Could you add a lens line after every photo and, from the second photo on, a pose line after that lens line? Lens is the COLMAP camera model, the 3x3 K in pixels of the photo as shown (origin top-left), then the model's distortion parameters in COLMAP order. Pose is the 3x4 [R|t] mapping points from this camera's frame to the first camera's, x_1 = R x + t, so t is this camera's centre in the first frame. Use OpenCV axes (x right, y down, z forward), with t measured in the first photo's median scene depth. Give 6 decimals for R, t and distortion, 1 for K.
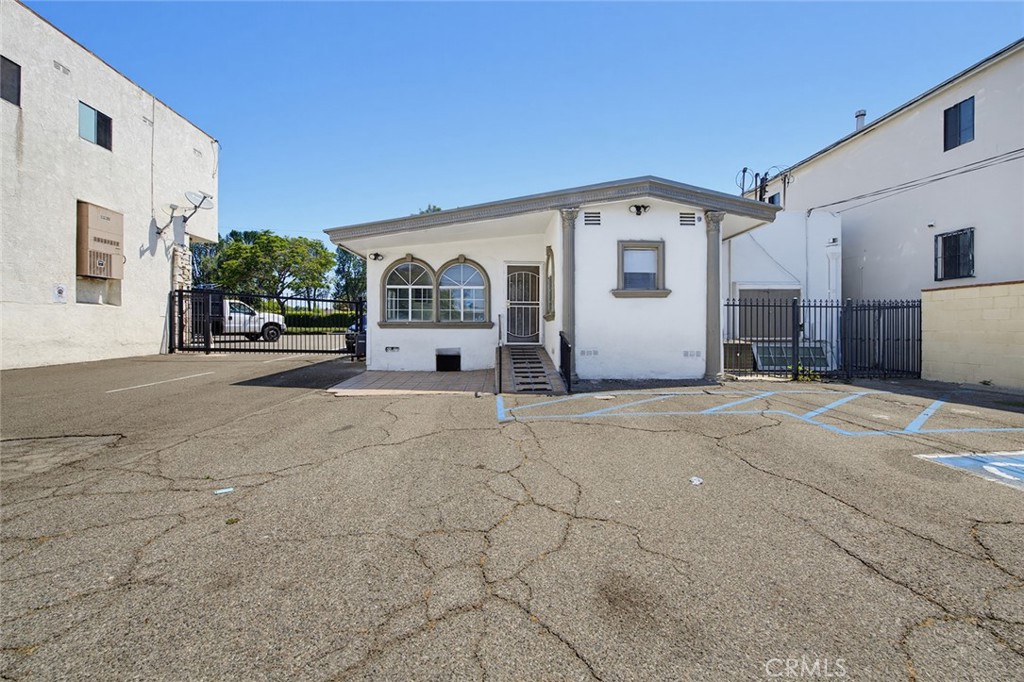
lens RADIAL K [[407.8, 0, 514.5], [0, 407.8, 338.3], [0, 0, 1]] dist [-0.000610, -0.000175]
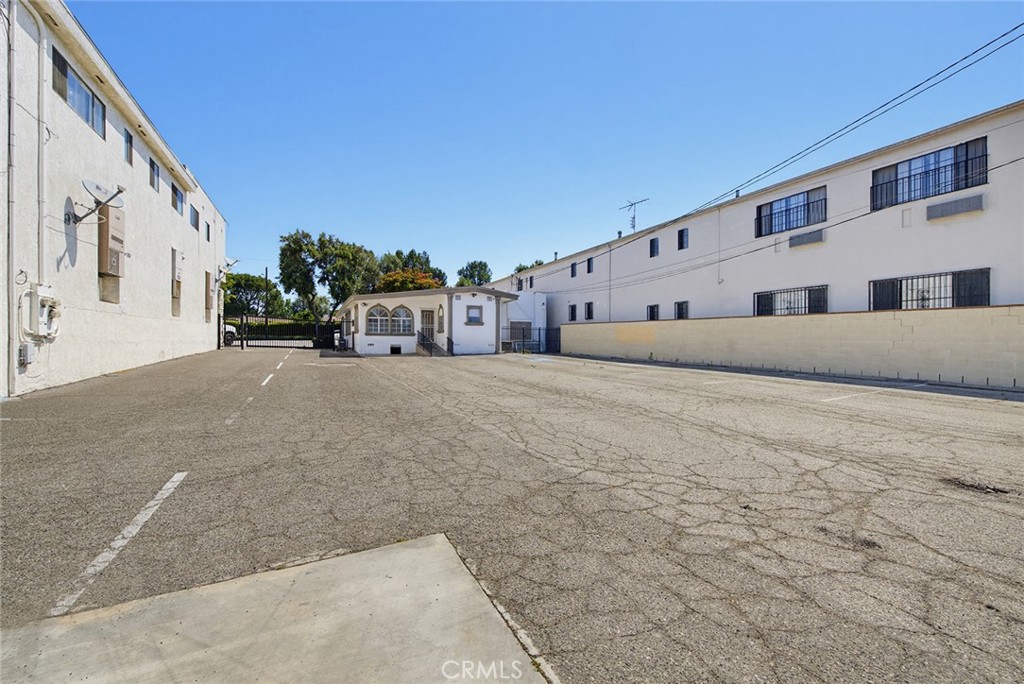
lens RADIAL K [[407.8, 0, 514.5], [0, 407.8, 339.3], [0, 0, 1]] dist [-0.000610, -0.000175]
pose [[0.922279, 0.001874, 0.386521, -0.462606], [0.006315, 0.999782, -0.019916, 0.049292], [-0.386474, 0.020809, 0.922066, -1.505551]]
